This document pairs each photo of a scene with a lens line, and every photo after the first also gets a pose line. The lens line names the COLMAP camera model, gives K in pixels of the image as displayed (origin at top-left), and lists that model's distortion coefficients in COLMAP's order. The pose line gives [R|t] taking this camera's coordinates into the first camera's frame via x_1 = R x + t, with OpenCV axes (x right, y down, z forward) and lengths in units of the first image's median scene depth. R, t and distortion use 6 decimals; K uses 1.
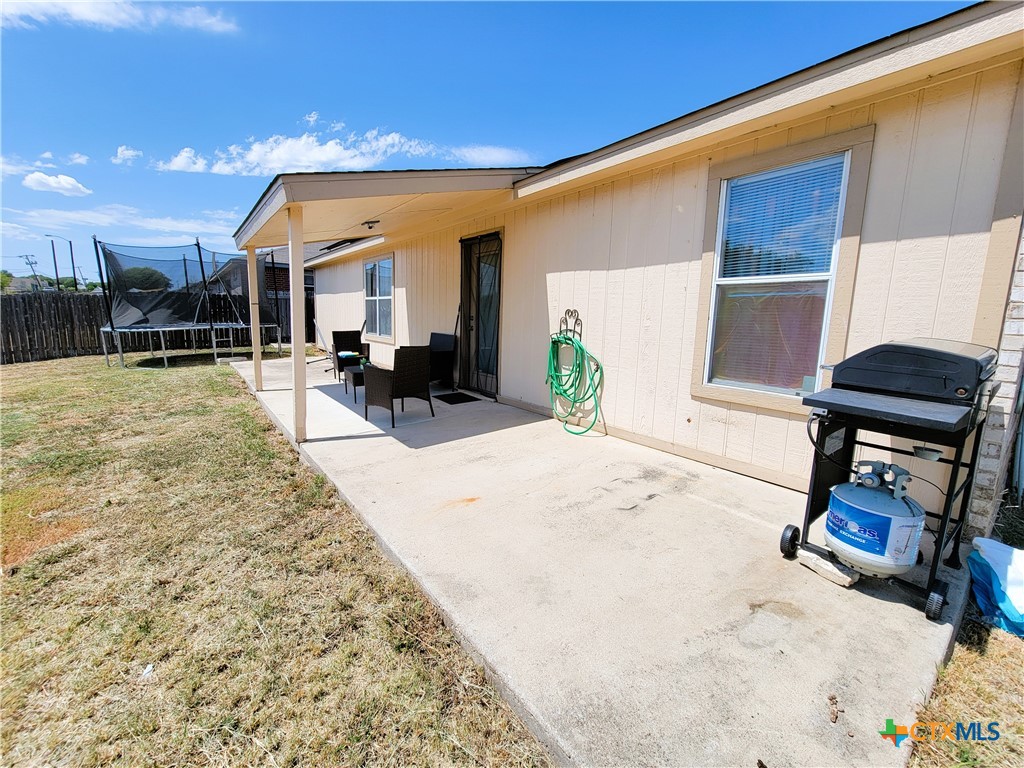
lens RADIAL K [[428.0, 0, 504.9], [0, 428.0, 374.8], [0, 0, 1]] dist [0.001071, 0.000095]
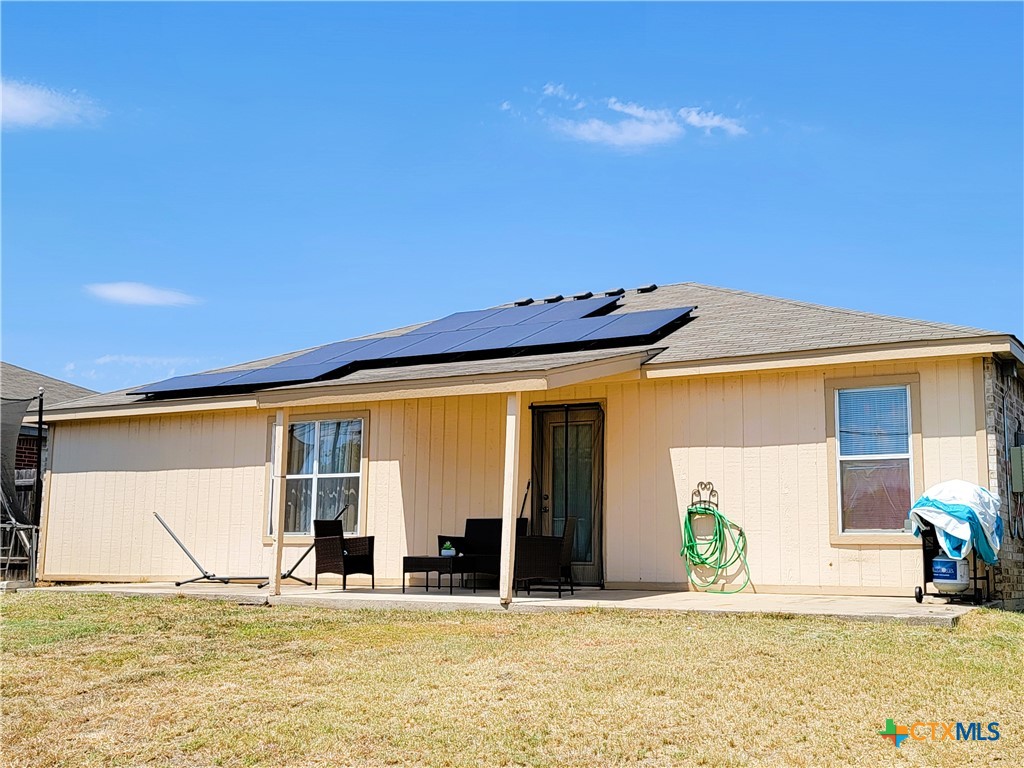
lens RADIAL K [[1237.5, 0, 516.7], [0, 1237.5, 377.0], [0, 0, 1]] dist [0.075814, 0.000000]
pose [[0.924279, 0.039616, 0.379656, -1.537656], [0.065523, 0.963372, -0.260041, 0.387940], [-0.376052, 0.265226, 0.887829, -1.724450]]
